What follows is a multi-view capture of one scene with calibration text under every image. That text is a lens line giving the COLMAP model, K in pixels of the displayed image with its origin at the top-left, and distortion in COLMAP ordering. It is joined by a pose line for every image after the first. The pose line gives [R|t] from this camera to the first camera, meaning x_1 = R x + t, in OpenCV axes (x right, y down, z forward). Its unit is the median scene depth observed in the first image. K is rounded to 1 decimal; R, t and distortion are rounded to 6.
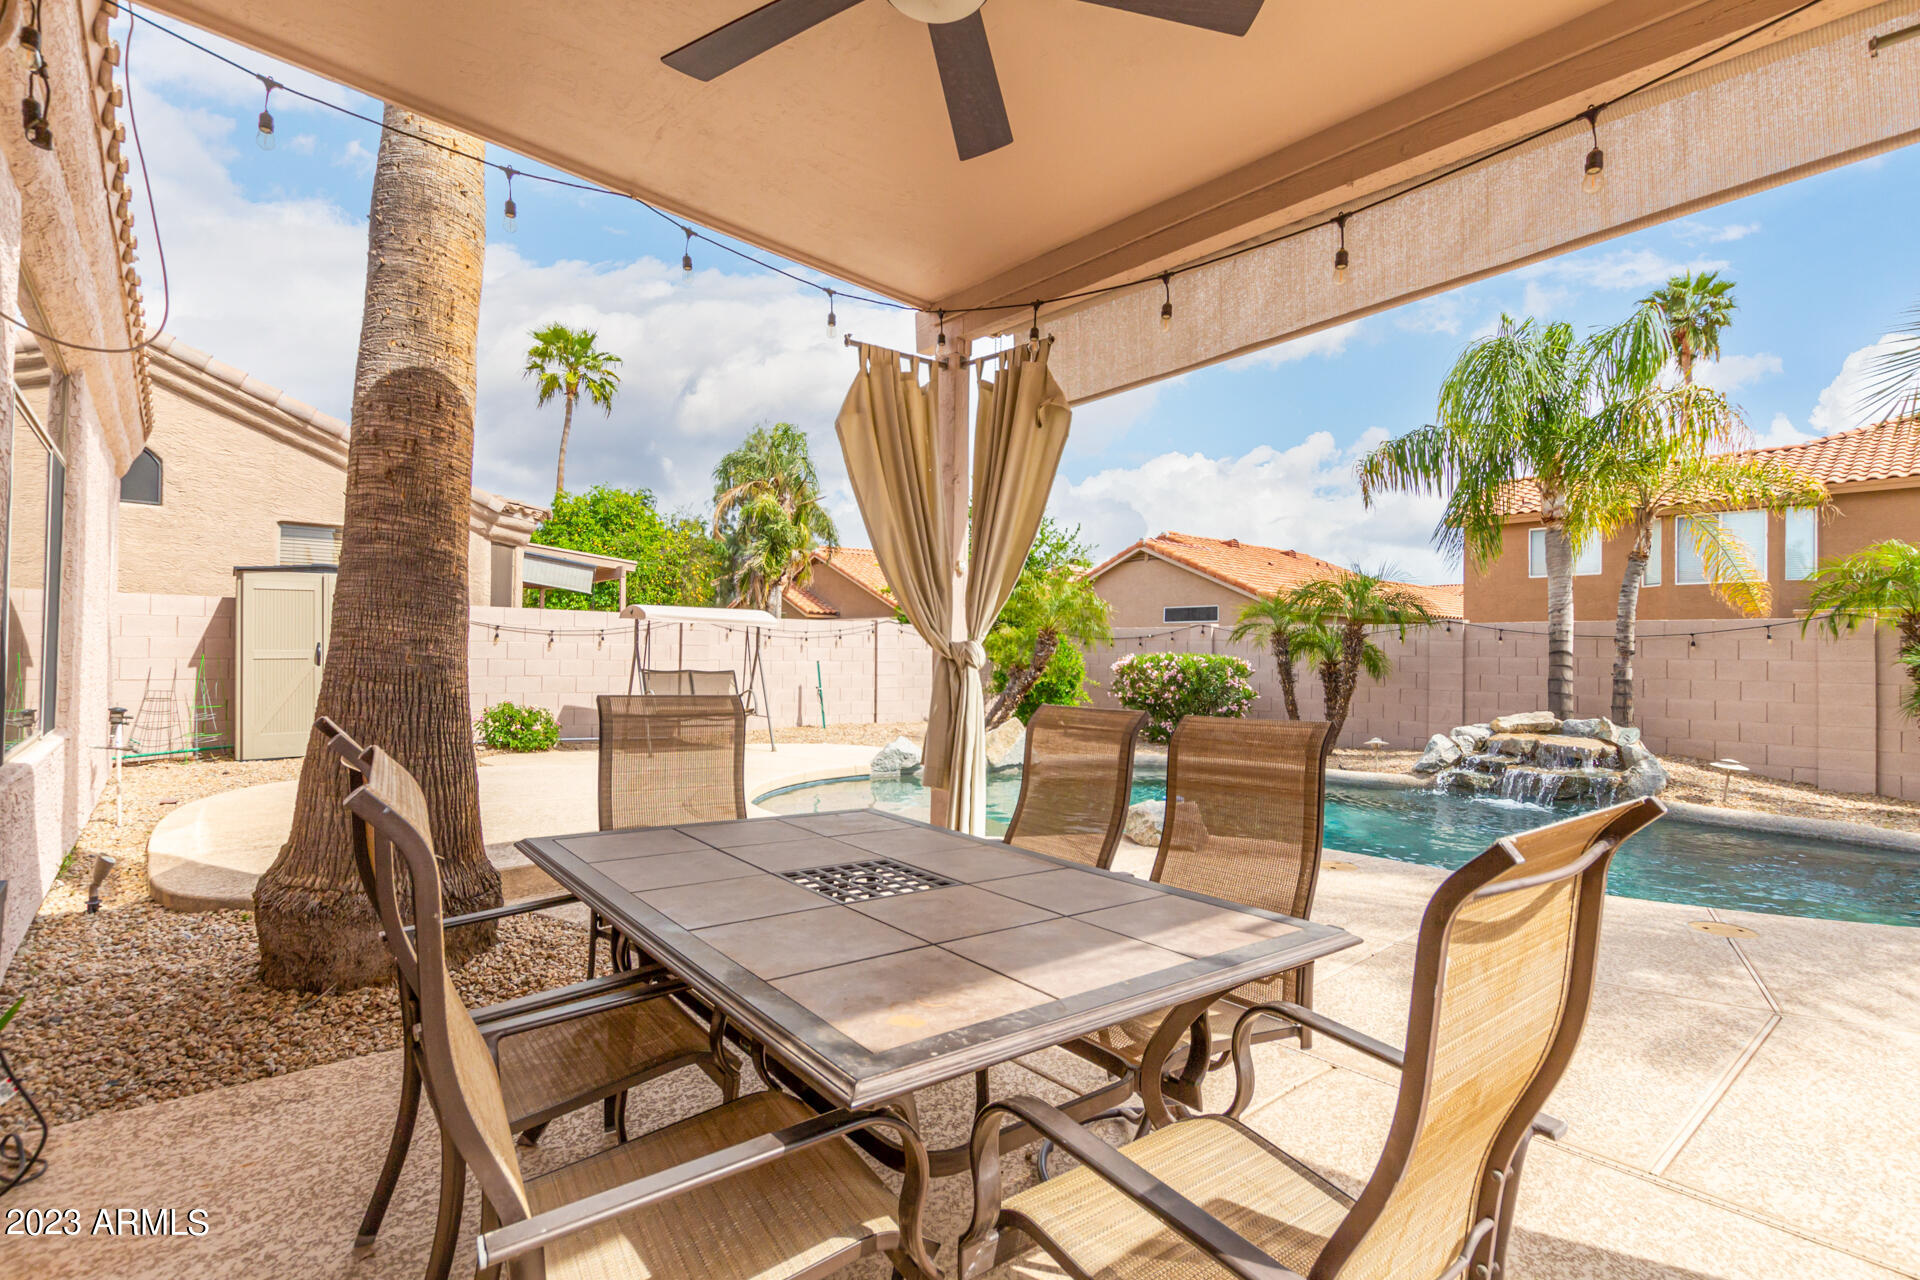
lens RADIAL K [[910.3, 0, 972.3], [0, 910.3, 635.4], [0, 0, 1]] dist [0.001273, -0.000590]
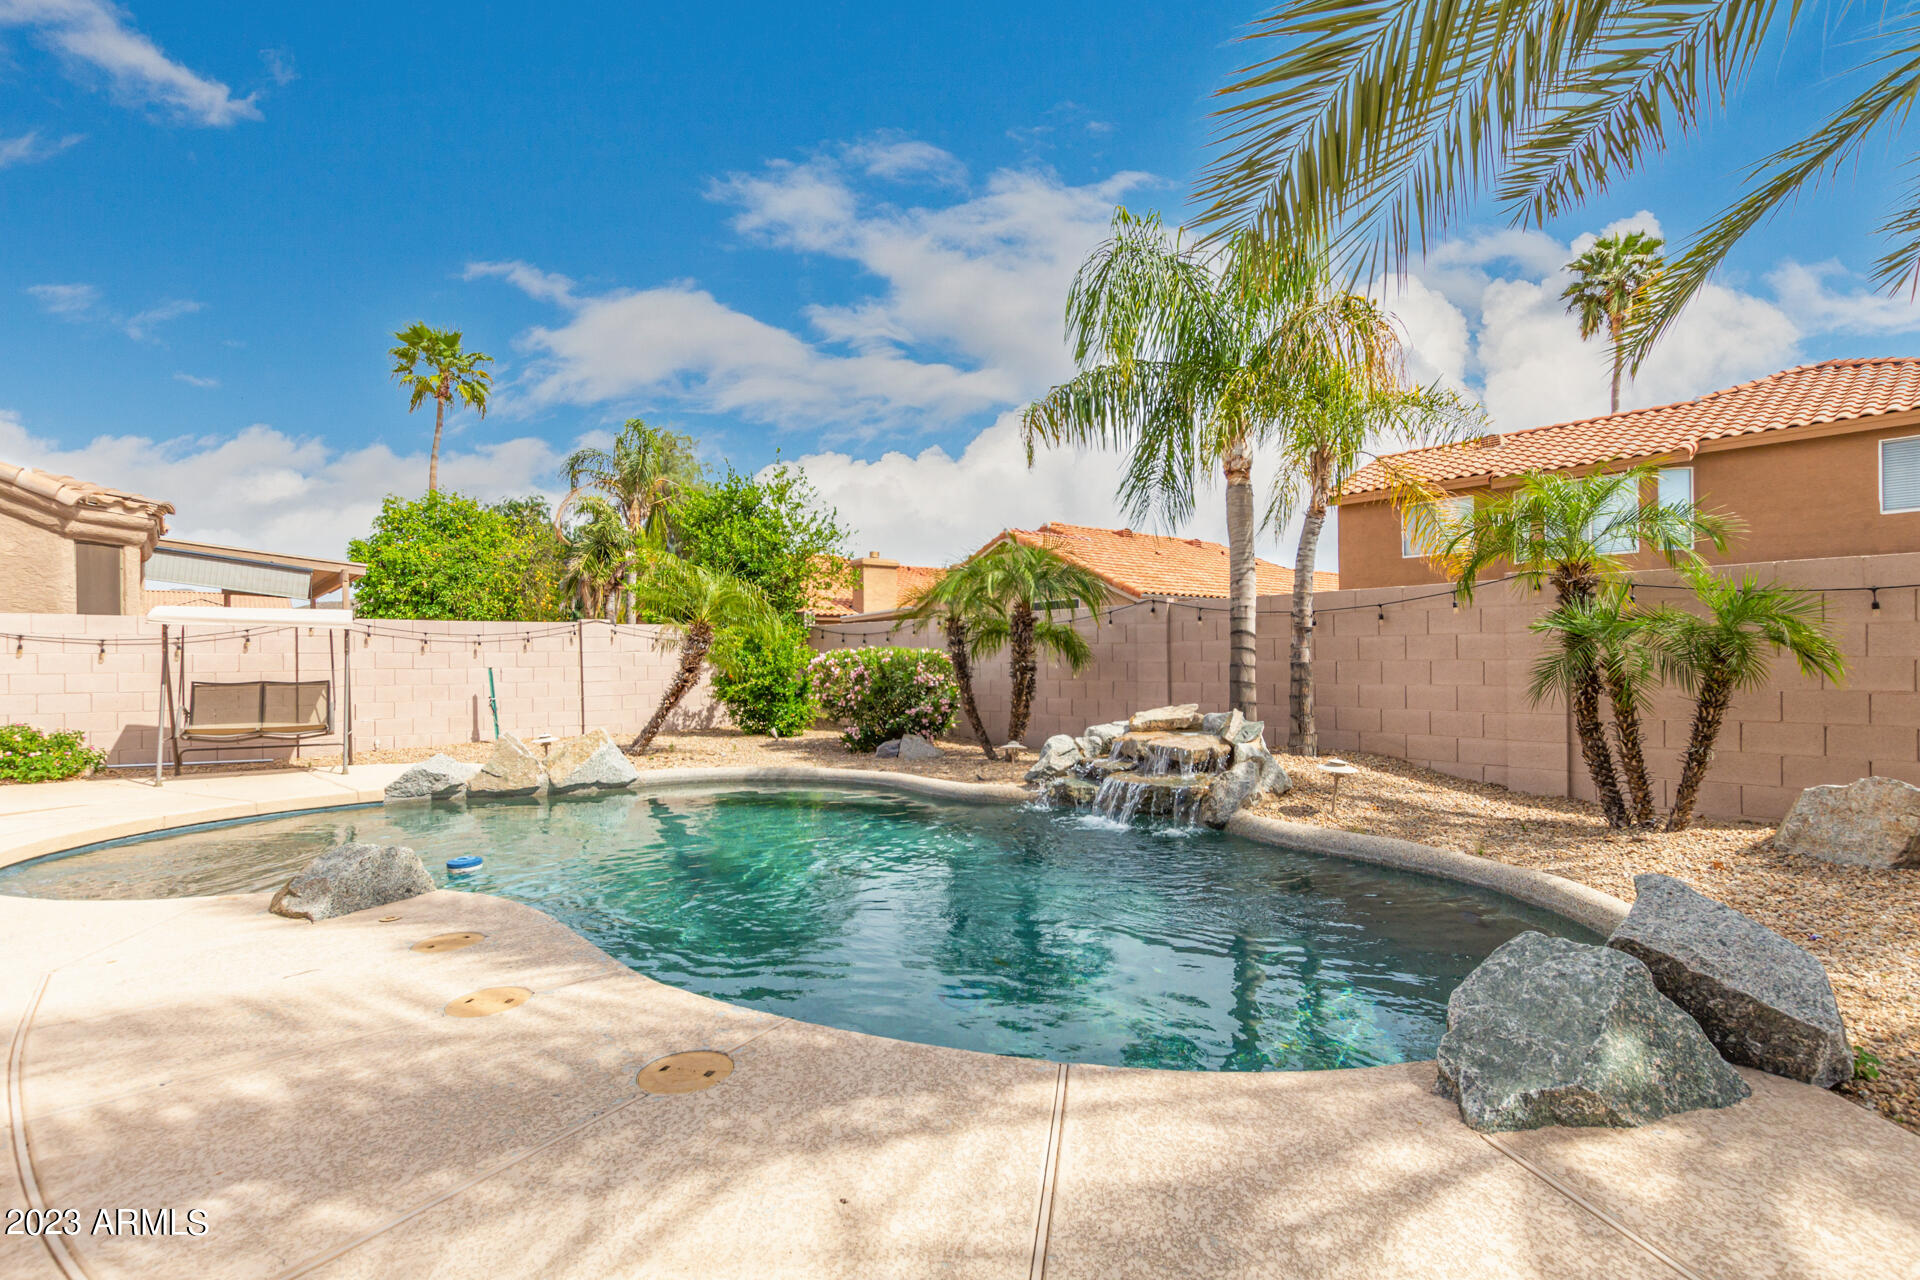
lens RADIAL K [[910.3, 0, 965.3], [0, 910.3, 657.9], [0, 0, 1]] dist [0.001273, -0.000590]
pose [[0.999581, -0.026637, -0.011307, 0.373350], [0.026846, 0.999464, 0.018723, 0.018236], [0.010802, -0.019019, 0.999761, 0.155151]]
